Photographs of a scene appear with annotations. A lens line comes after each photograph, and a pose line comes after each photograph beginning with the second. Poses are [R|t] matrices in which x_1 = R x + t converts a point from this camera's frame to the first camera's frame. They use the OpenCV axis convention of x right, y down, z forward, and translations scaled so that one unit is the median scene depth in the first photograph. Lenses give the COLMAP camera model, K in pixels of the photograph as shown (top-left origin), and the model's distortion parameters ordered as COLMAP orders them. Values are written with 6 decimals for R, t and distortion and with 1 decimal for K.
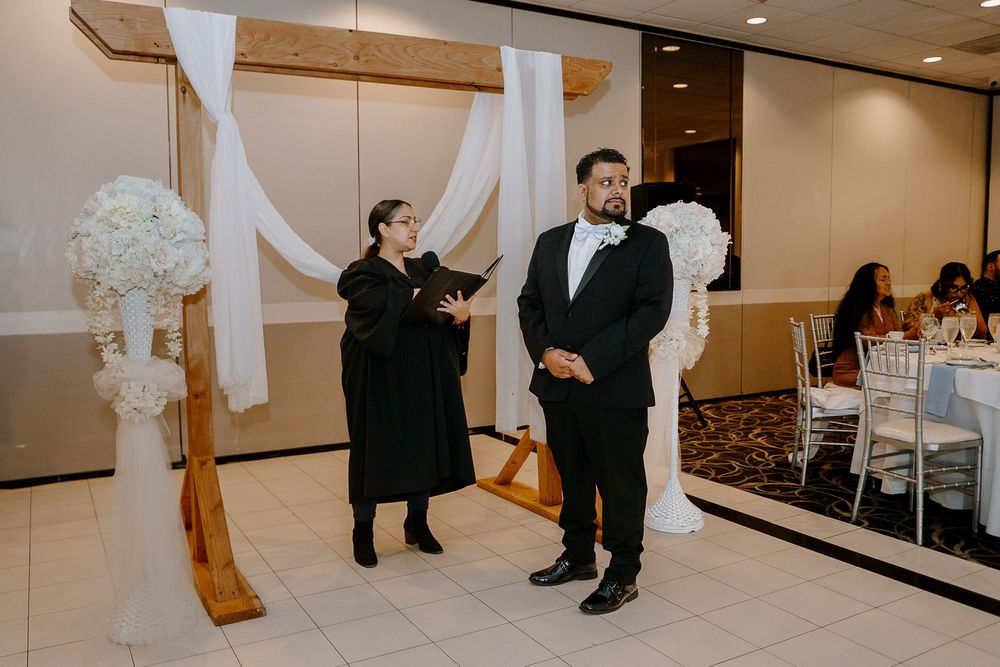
lens RADIAL K [[808.9, 0, 500.0], [0, 808.9, 333.5], [0, 0, 1]] dist [-0.073005, 0.002505]
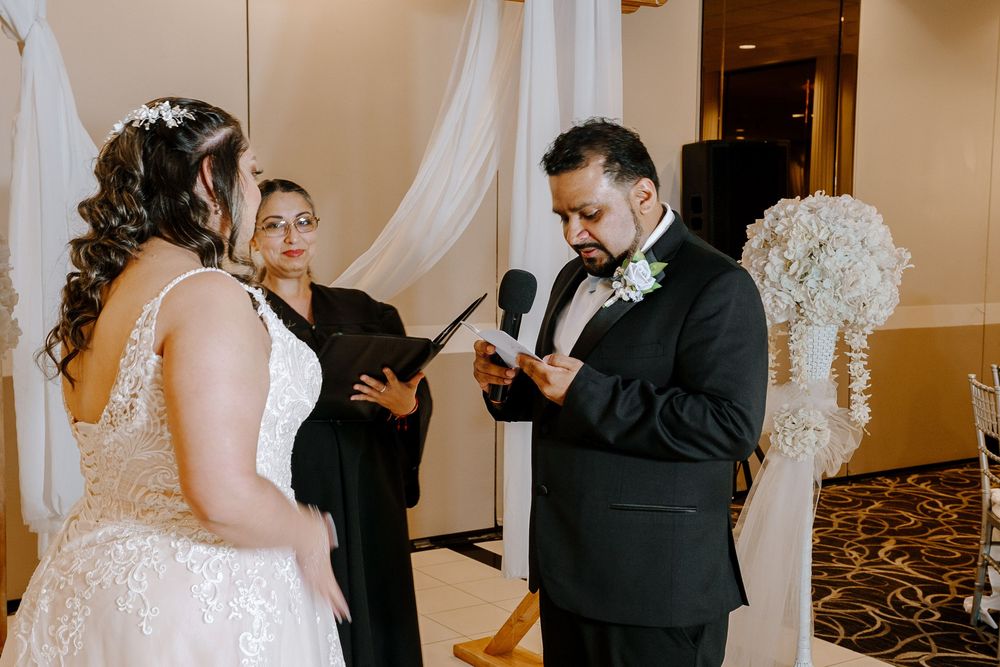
lens RADIAL K [[1227.0, 0, 500.0], [0, 1227.0, 333.5], [0, 0, 1]] dist [0.072104, 0.018727]
pose [[0.997692, 0.009771, 0.067190, -0.072050], [-0.009464, 0.999943, -0.004884, -0.054876], [-0.067234, 0.004236, 0.997728, 0.112036]]
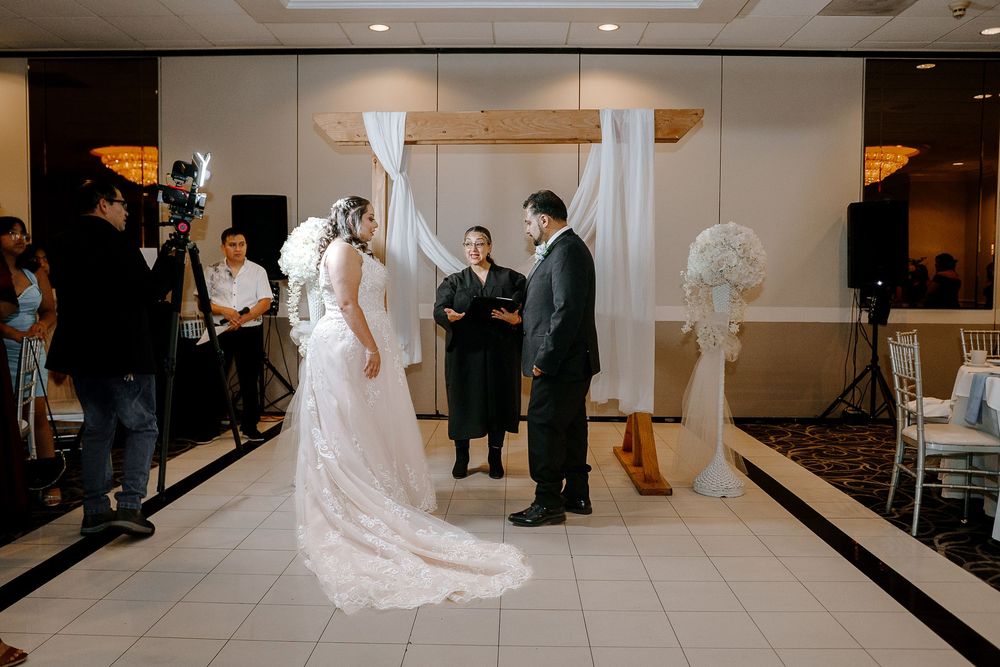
lens RADIAL K [[808.9, 0, 500.0], [0, 808.9, 333.5], [0, 0, 1]] dist [-0.073005, 0.002505]
pose [[0.856063, 0.043230, -0.515060, 0.564333], [-0.056737, 0.998334, -0.010507, 0.035283], [0.513748, 0.038218, 0.857090, -0.207930]]
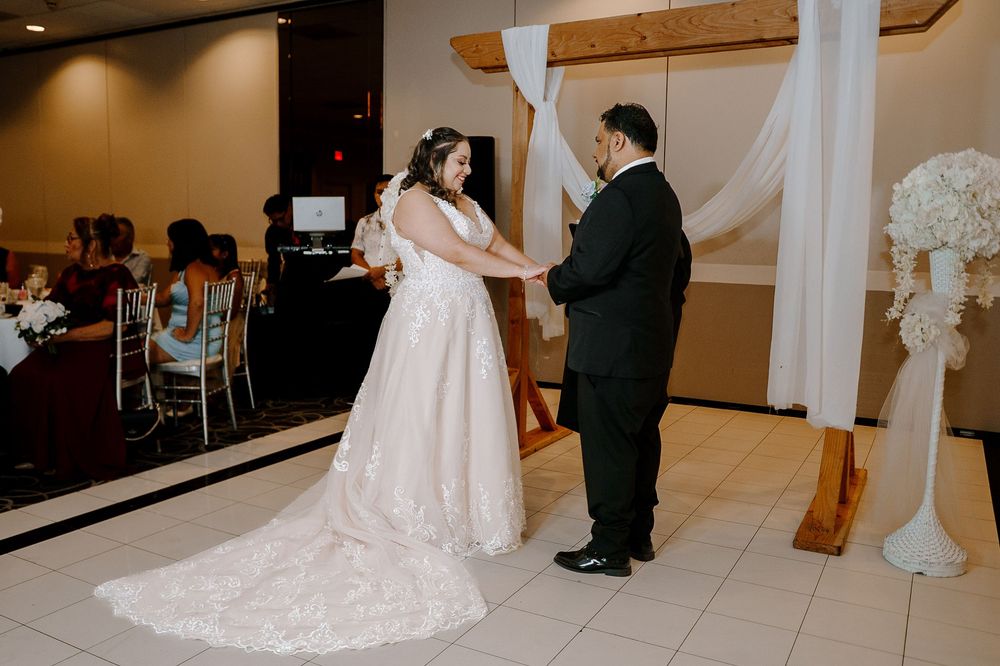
lens RADIAL K [[831.8, 0, 500.0], [0, 831.8, 333.0], [0, 0, 1]] dist [-0.047631, 0.002772]
pose [[0.522475, 0.122133, -0.843862, 0.678076], [-0.092347, 0.991972, 0.086393, -0.017741], [0.847639, 0.032790, 0.529559, 0.219436]]
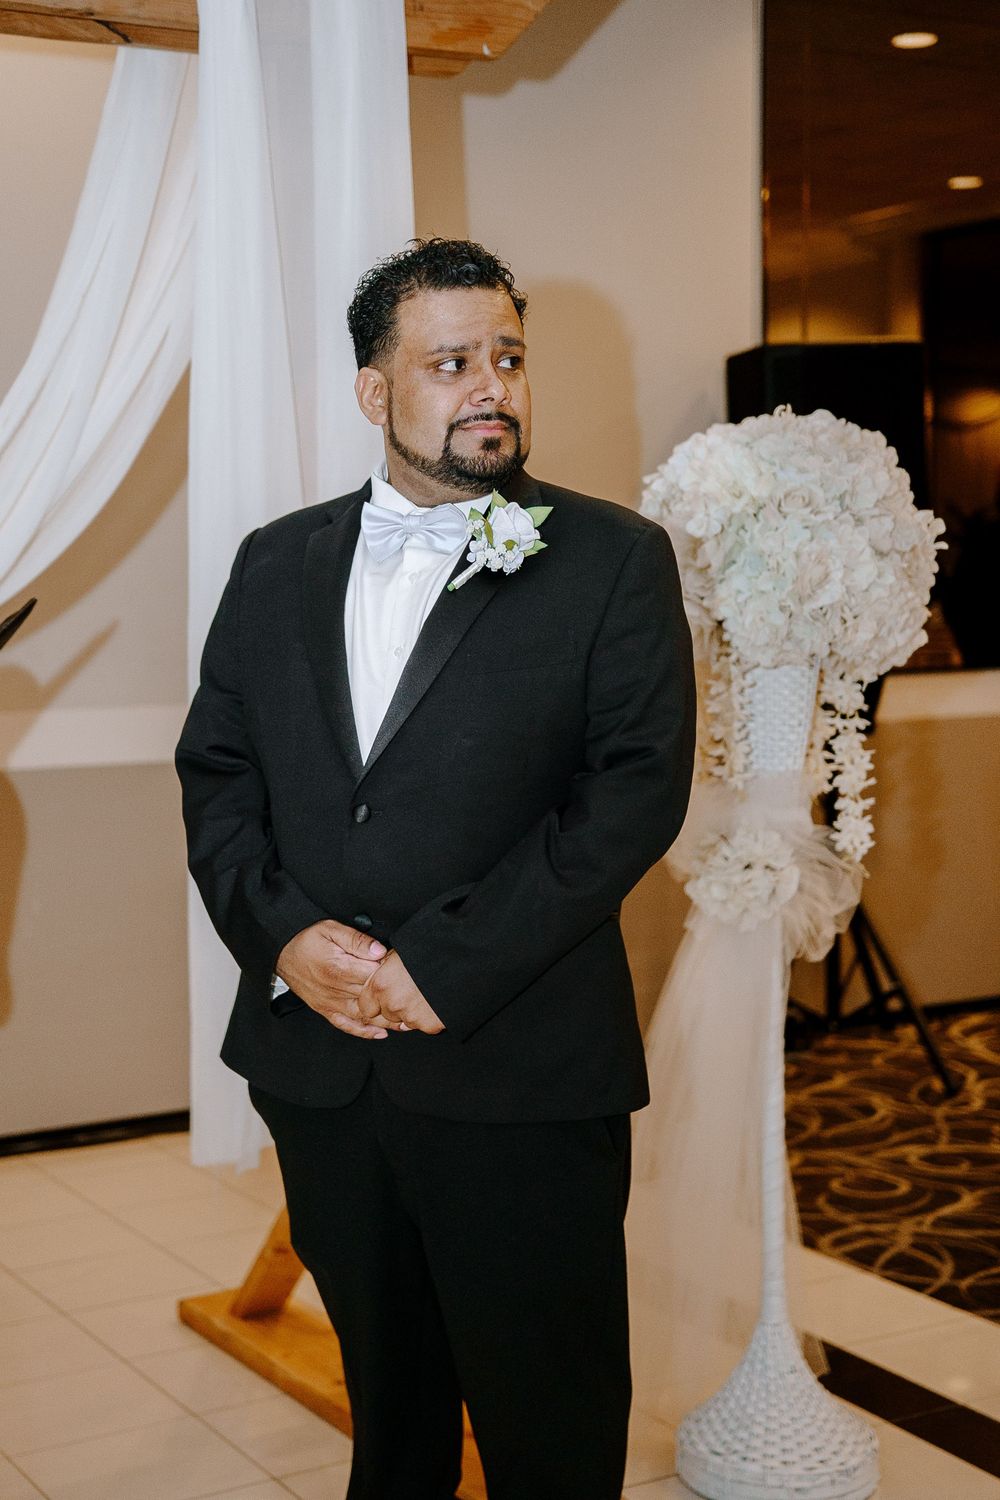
lens RADIAL K [[2316.8, 0, 500.0], [0, 2316.8, 750.0], [0, 0, 1]] dist [0.081792, 0.098333]
pose [[0.999911, -0.007539, 0.011013, 0.107929], [0.007554, 0.999971, -0.001372, -0.035565], [-0.011002, 0.001455, 0.999938, 0.124030]]
